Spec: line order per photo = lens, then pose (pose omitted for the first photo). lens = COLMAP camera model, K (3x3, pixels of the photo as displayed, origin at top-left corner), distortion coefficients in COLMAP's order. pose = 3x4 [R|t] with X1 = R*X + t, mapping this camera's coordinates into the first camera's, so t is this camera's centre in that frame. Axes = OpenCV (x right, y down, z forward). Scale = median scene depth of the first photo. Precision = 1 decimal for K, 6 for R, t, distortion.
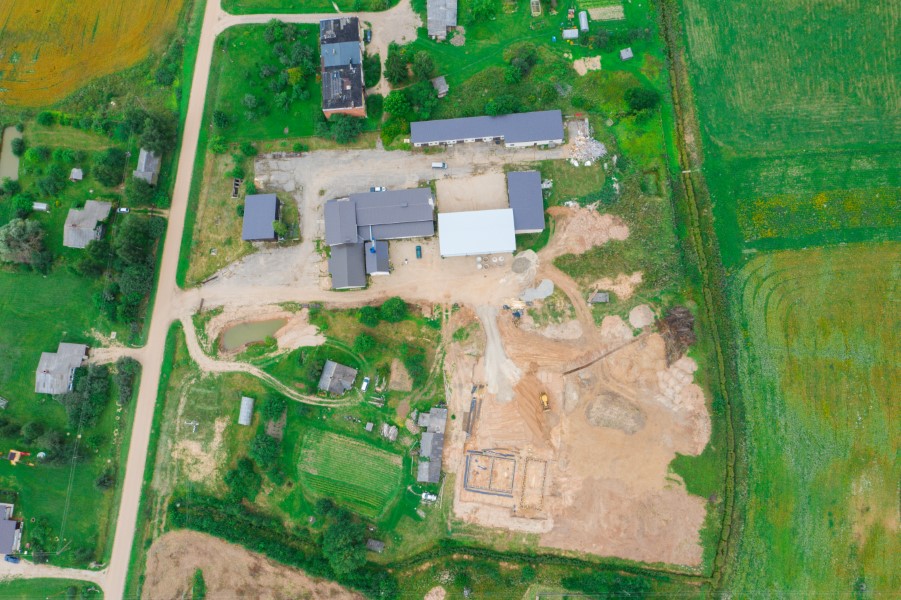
lens RADIAL K [[710.1, 0, 450.5], [0, 710.1, 300.0], [0, 0, 1]] dist [-0.026275, 0.014563]
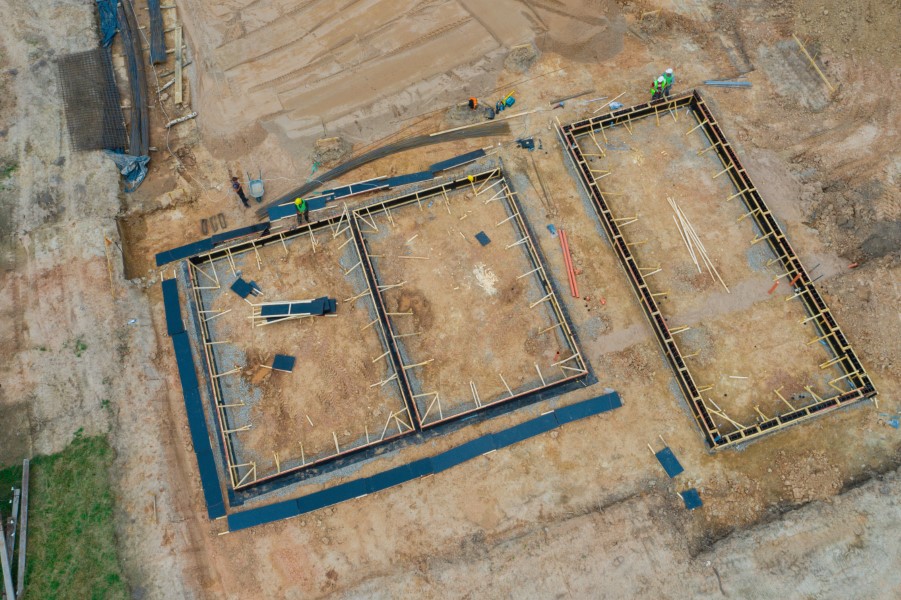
lens RADIAL K [[710.1, 0, 450.5], [0, 710.1, 300.0], [0, 0, 1]] dist [-0.026275, 0.014563]
pose [[0.896847, -0.396469, 0.196156, 0.044619], [0.432703, 0.878394, -0.202960, 0.272876], [-0.091835, 0.266902, 0.959338, 0.873825]]
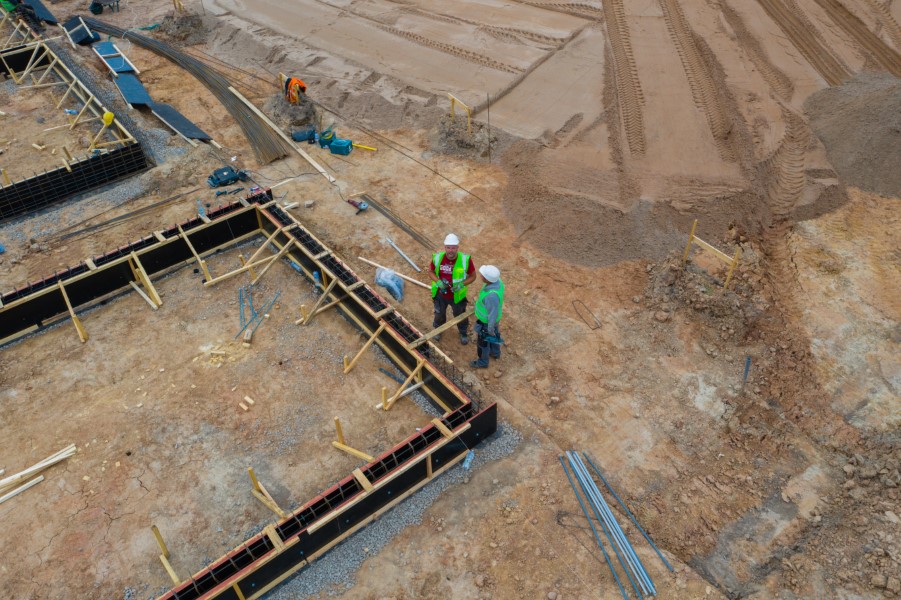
lens RADIAL K [[710.1, 0, 450.5], [0, 710.1, 300.0], [0, 0, 1]] dist [-0.026275, 0.014563]
pose [[0.730225, 0.483558, -0.482642, 0.150721], [-0.675480, 0.616934, -0.403880, 0.242248], [0.102459, 0.620938, 0.777134, 0.959753]]
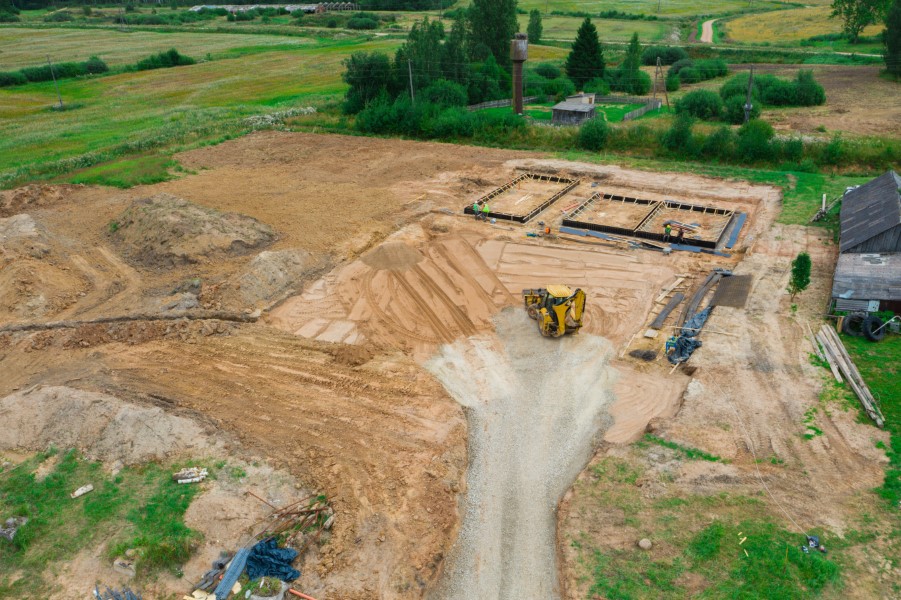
lens RADIAL K [[710.1, 0, 450.5], [0, 710.1, 300.0], [0, 0, 1]] dist [-0.026275, 0.014563]
pose [[-0.934142, -0.099481, 0.342757, 0.028695], [0.356728, -0.230345, 0.905365, -0.069745], [-0.011114, 0.968011, 0.250663, 0.957353]]
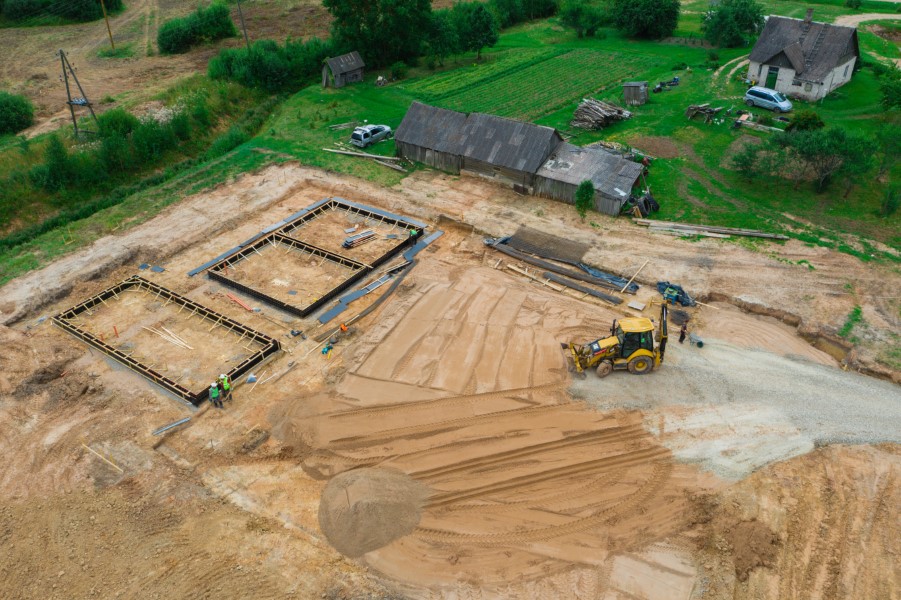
lens RADIAL K [[710.1, 0, 450.5], [0, 710.1, 300.0], [0, 0, 1]] dist [-0.026275, 0.014563]
pose [[-0.446065, 0.544552, -0.710274, 0.222350], [-0.871391, -0.083166, 0.483488, 0.082749], [0.204213, 0.834594, 0.511615, 0.894637]]
